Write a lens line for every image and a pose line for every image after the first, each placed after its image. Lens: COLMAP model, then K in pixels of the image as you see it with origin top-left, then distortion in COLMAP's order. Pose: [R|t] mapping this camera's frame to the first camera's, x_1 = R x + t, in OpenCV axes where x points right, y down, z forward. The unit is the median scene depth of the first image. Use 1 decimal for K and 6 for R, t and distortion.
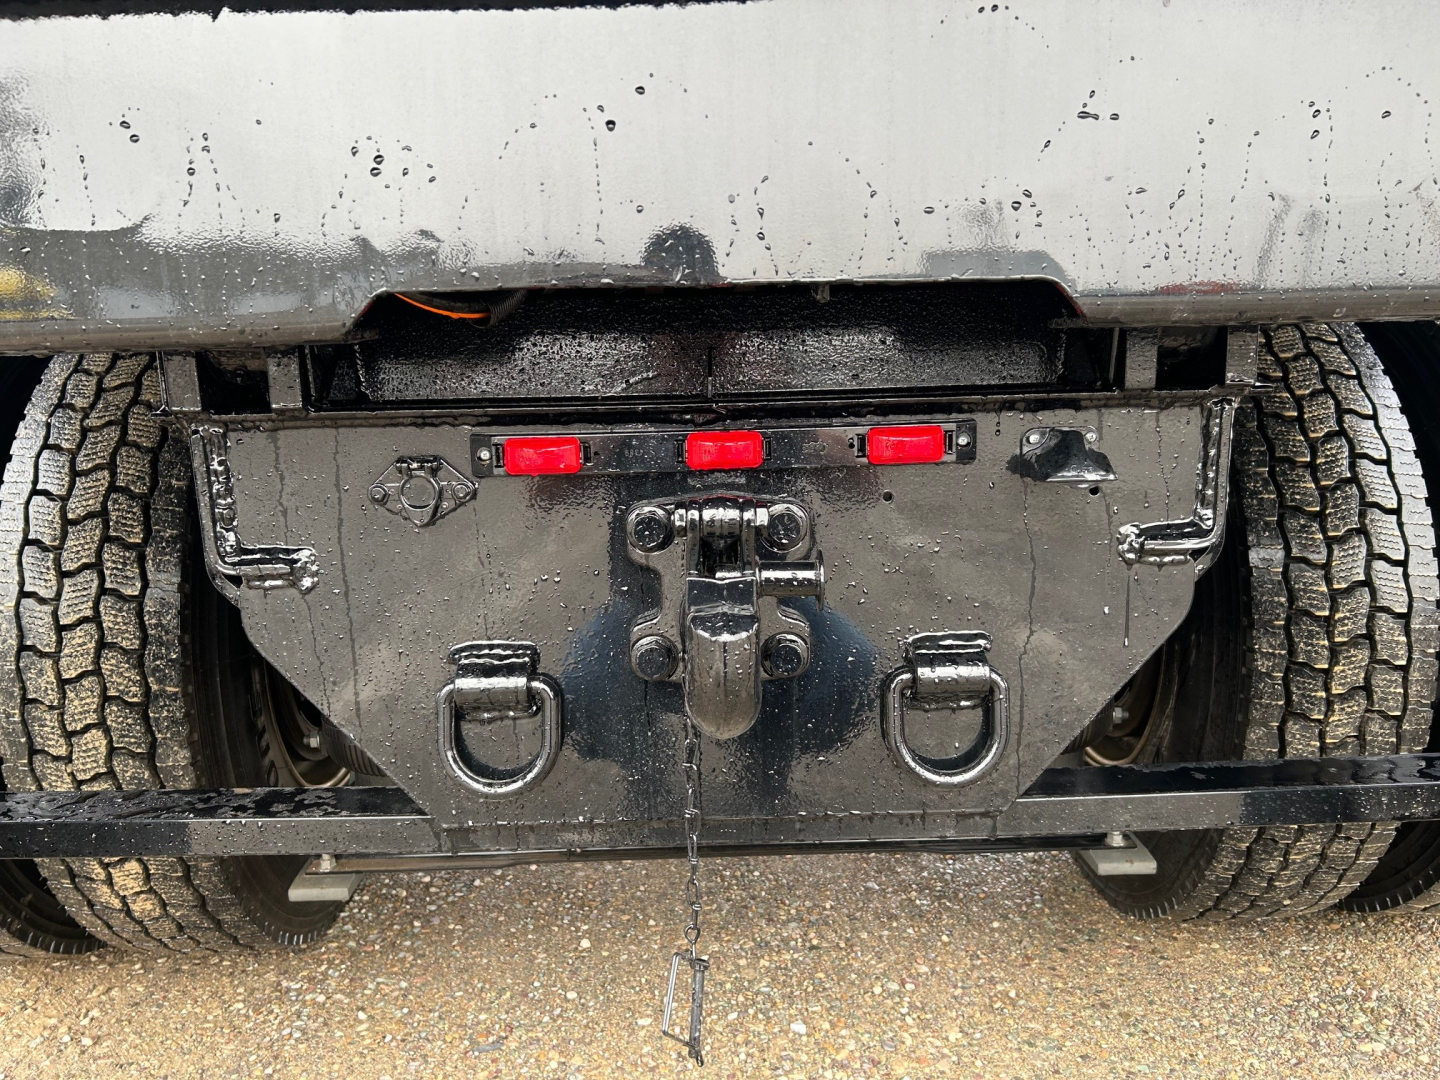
lens RADIAL K [[1033.7, 0, 721.3], [0, 1033.7, 545.3], [0, 0, 1]] dist [-0.022585, 0.036557]
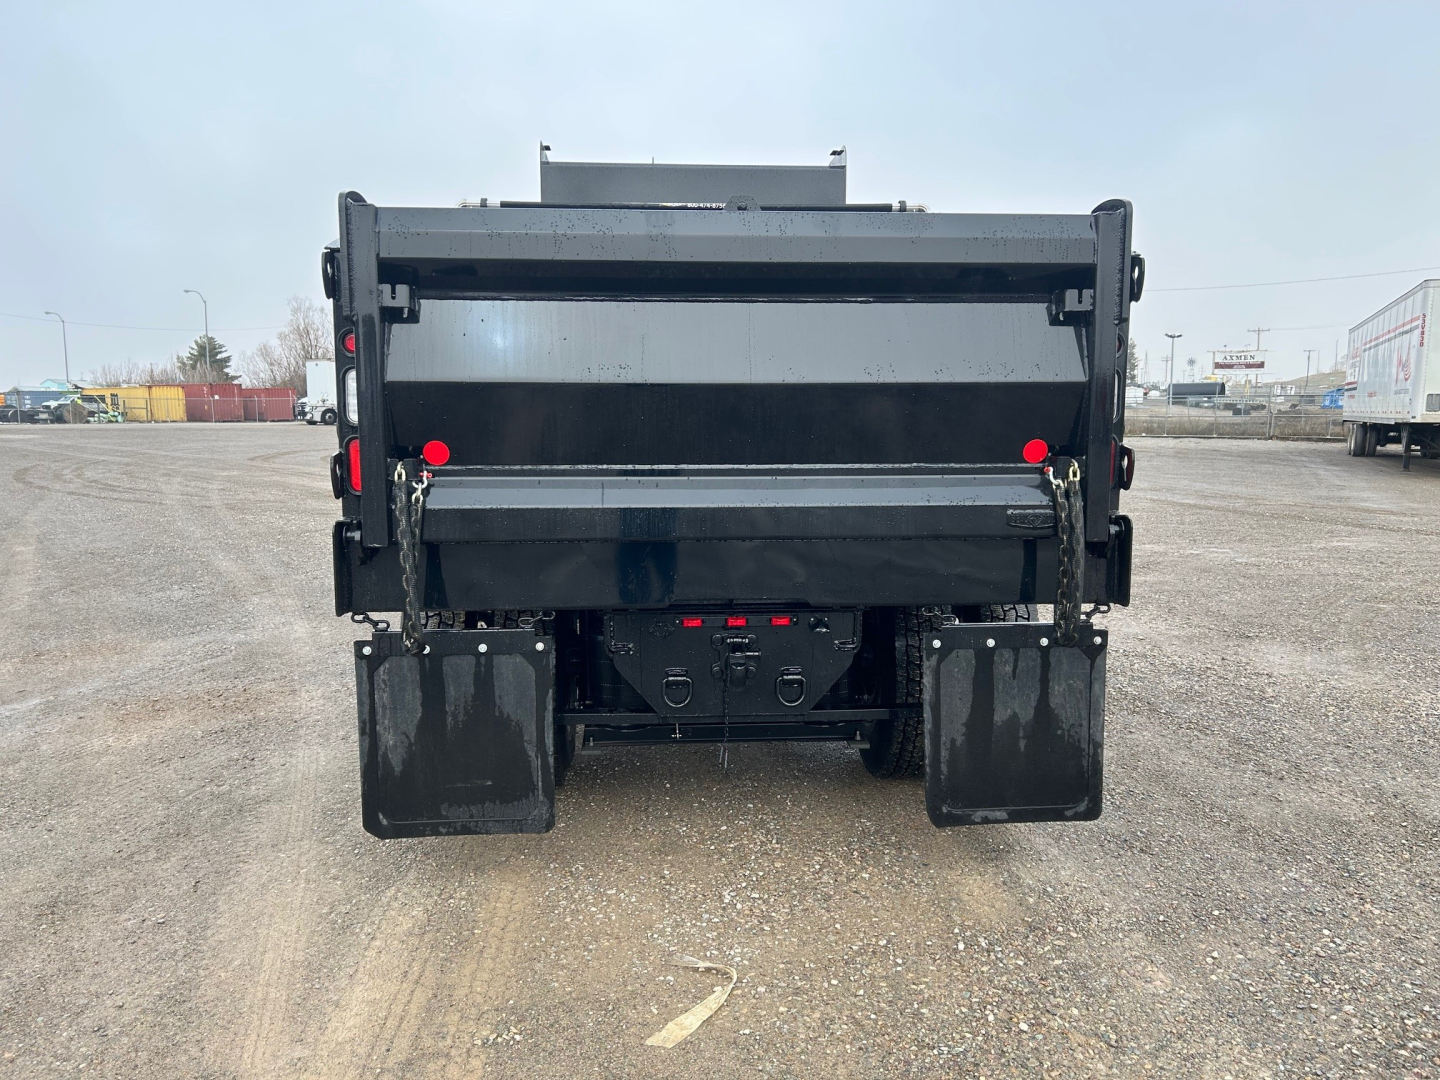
lens RADIAL K [[1033.7, 0, 721.3], [0, 1033.7, 545.3], [0, 0, 1]] dist [-0.022585, 0.036557]
pose [[0.998388, 0.018205, 0.053750, -0.196001], [-0.016564, 0.999388, -0.030825, -0.185557], [-0.054278, 0.029885, 0.998079, -2.140143]]
